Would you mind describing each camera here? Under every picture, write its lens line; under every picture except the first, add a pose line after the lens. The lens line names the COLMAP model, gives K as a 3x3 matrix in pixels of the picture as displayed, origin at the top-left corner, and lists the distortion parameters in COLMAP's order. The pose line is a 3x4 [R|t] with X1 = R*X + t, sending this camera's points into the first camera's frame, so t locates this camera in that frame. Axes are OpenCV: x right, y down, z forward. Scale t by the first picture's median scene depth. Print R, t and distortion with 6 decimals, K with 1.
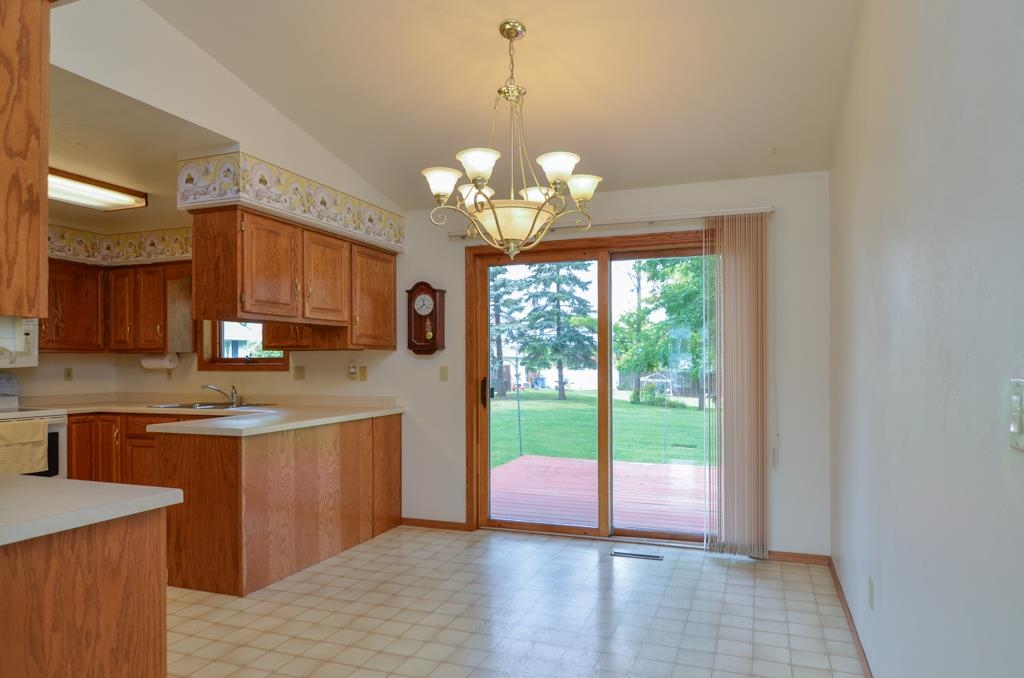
lens RADIAL K [[647.2, 0, 537.1], [0, 647.2, 363.4], [0, 0, 1]] dist [-0.015168, -0.003487]
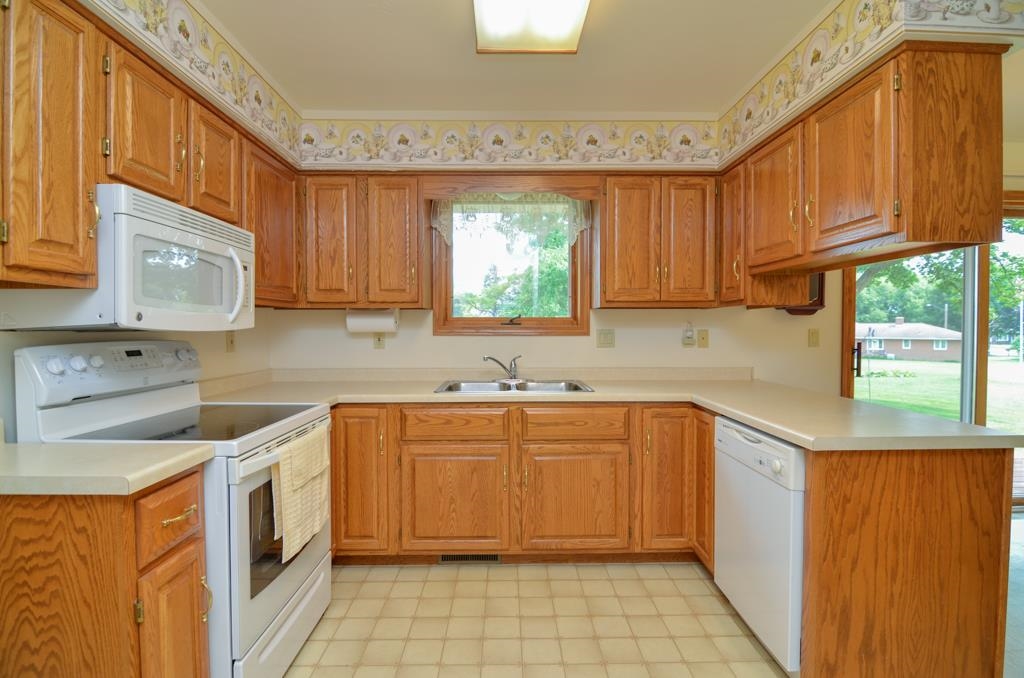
lens RADIAL K [[505.5, 0, 517.0], [0, 505.5, 339.1], [0, 0, 1]] dist [-0.014899, -0.008236]
pose [[0.938753, -0.003962, 0.344567, -0.812532], [-0.002606, 0.999824, 0.018597, 0.006674], [-0.344580, -0.018356, 0.938578, 0.582481]]
